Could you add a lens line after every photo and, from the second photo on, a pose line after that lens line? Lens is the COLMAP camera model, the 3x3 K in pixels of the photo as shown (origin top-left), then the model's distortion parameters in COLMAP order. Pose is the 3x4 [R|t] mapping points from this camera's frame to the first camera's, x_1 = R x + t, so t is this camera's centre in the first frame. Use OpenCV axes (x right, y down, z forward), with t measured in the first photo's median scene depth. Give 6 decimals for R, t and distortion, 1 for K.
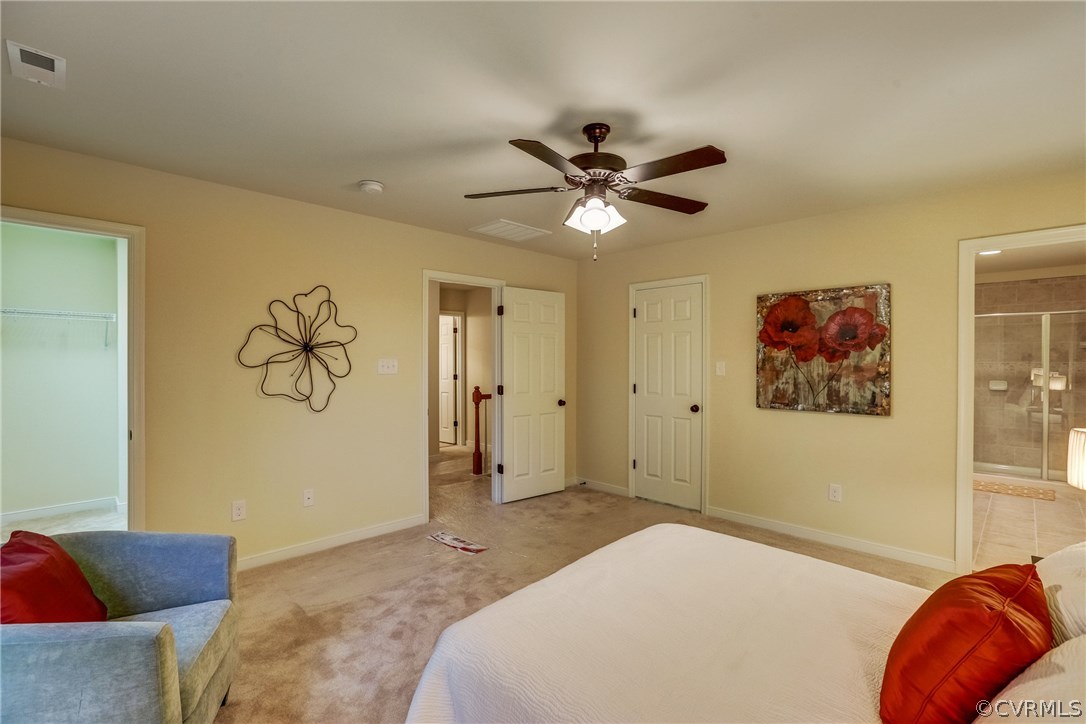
lens RADIAL K [[490.7, 0, 551.9], [0, 490.7, 358.3], [0, 0, 1]] dist [-0.030414, 0.011796]
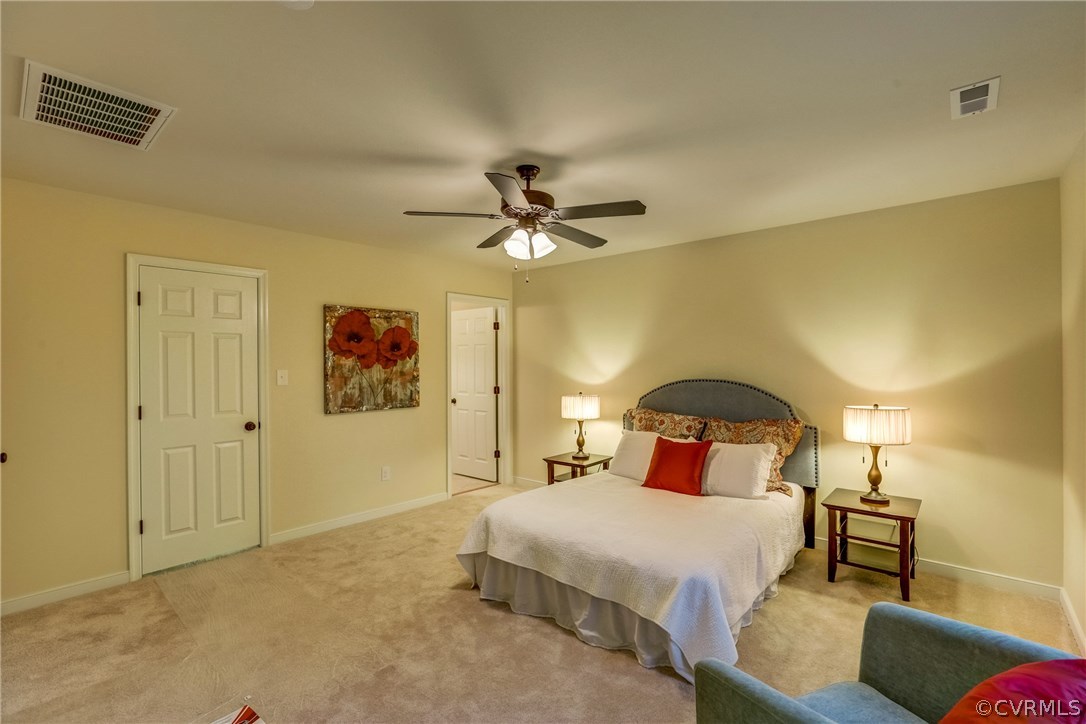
lens RADIAL K [[490.7, 0, 544.3], [0, 490.7, 360.1], [0, 0, 1]] dist [-0.030414, 0.011796]
pose [[-0.055984, 0.007699, 0.998402, -0.678311], [0.003818, 0.999965, -0.007497, -0.003171], [-0.998424, 0.003392, -0.056011, 0.652442]]
